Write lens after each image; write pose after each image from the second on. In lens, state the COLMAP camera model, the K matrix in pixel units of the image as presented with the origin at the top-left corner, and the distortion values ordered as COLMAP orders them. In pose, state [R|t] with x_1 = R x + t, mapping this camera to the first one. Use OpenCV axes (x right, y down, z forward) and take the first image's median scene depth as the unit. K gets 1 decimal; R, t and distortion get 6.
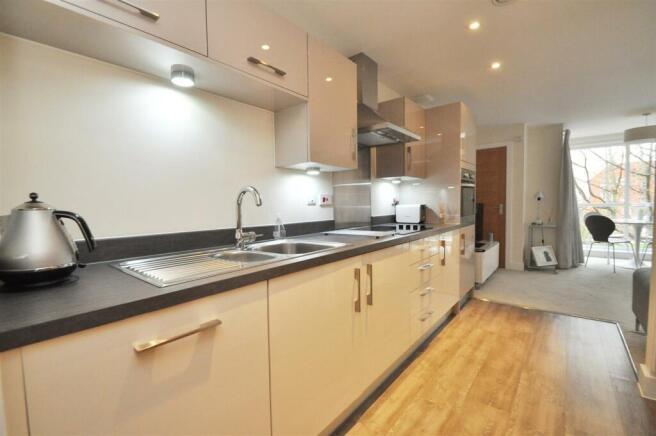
lens RADIAL K [[291.7, 0, 315.7], [0, 291.7, 211.9], [0, 0, 1]] dist [-0.003116, -0.001723]
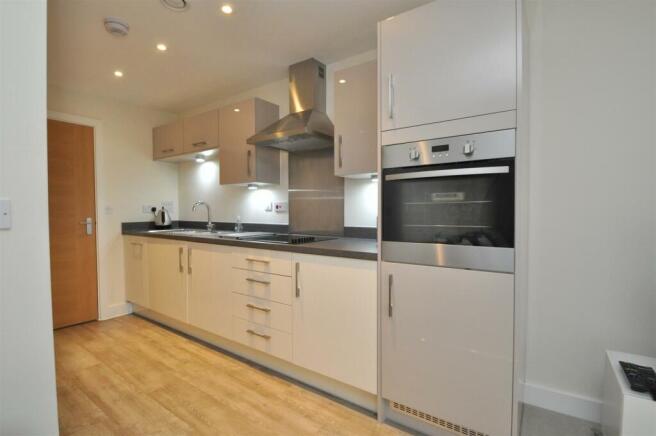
lens RADIAL K [[309.9, 0, 327.1], [0, 309.9, 220.0], [0, 0, 1]] dist [0.000669, 0.000247]
pose [[0.088000, 0.046226, -0.995047, 1.453310], [-0.026525, 0.998677, 0.044048, -0.054418], [0.995767, 0.022517, 0.089109, 1.197057]]
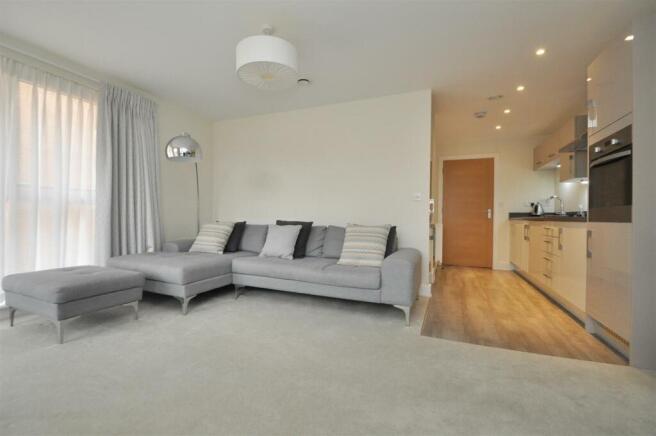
lens RADIAL K [[291.7, 0, 326.4], [0, 291.7, 222.3], [0, 0, 1]] dist [-0.003116, -0.001723]
pose [[-0.952209, 0.008003, -0.305344, 1.969328], [-0.005450, 0.999052, 0.043182, 0.041550], [0.305400, 0.042782, -0.951263, 2.144572]]
